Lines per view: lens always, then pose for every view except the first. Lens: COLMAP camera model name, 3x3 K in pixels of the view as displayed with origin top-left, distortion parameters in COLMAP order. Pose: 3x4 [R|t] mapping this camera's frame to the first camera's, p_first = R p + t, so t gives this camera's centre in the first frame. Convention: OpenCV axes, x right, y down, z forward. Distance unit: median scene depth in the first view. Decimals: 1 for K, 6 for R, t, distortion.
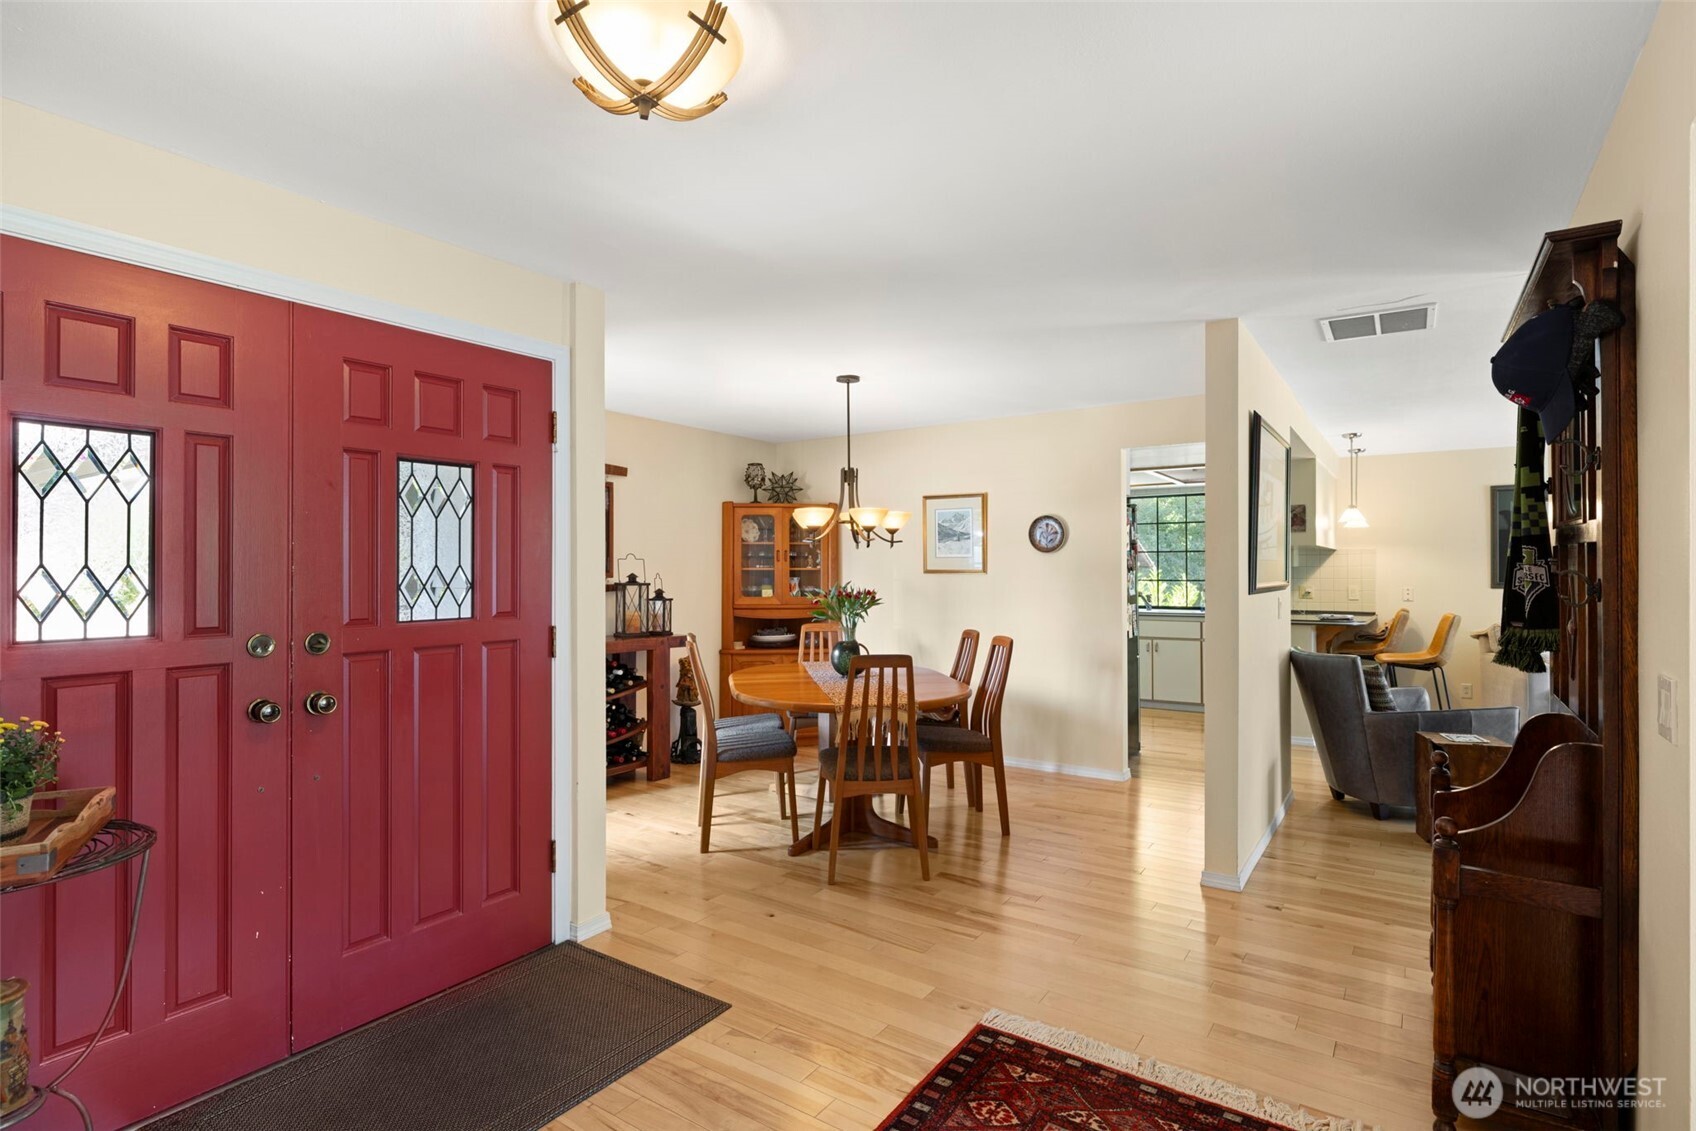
lens RADIAL K [[841.1, 0, 848.8], [0, 841.1, 565.4], [0, 0, 1]] dist [0.005340, -0.000250]
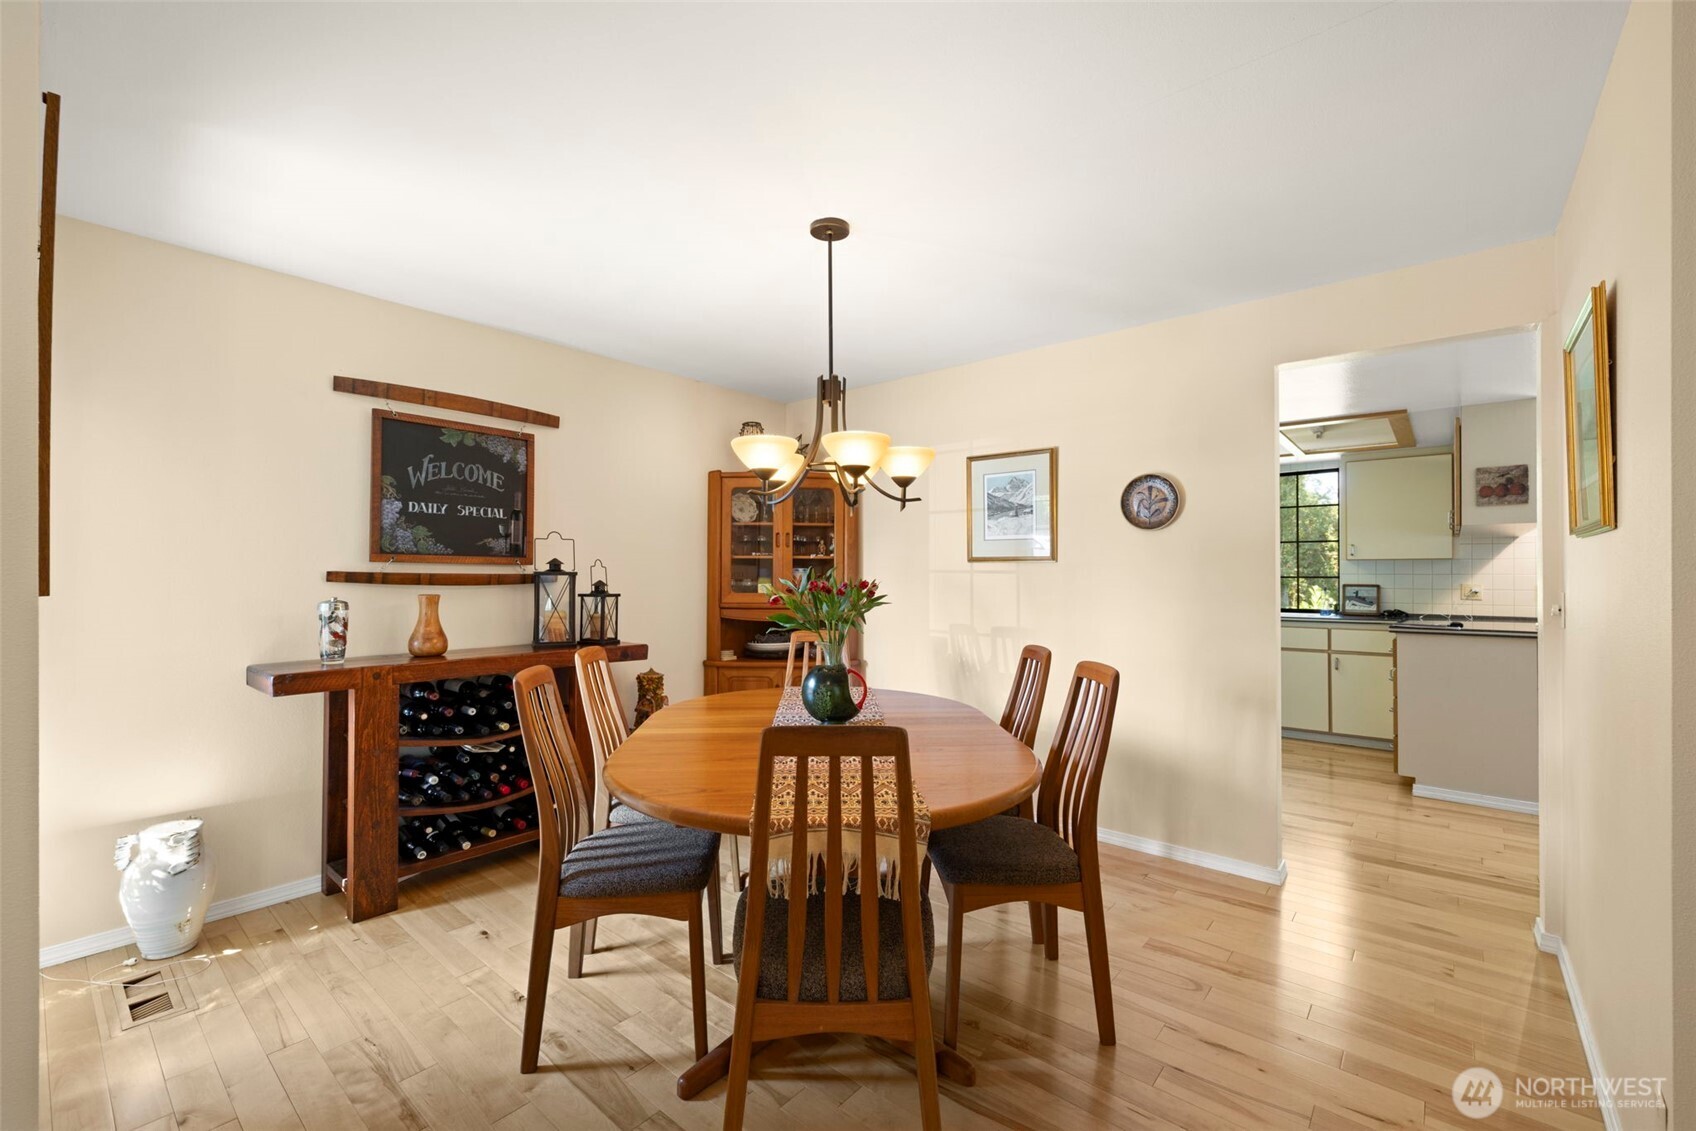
lens RADIAL K [[705.8, 0, 846.3], [0, 705.8, 574.3], [0, 0, 1]] dist [0.012791, 0.001895]
pose [[0.994519, 0.002806, -0.104518, 0.054192], [-0.002146, 0.999977, 0.006429, 0.018486], [0.104534, -0.006170, 0.994502, 0.422392]]
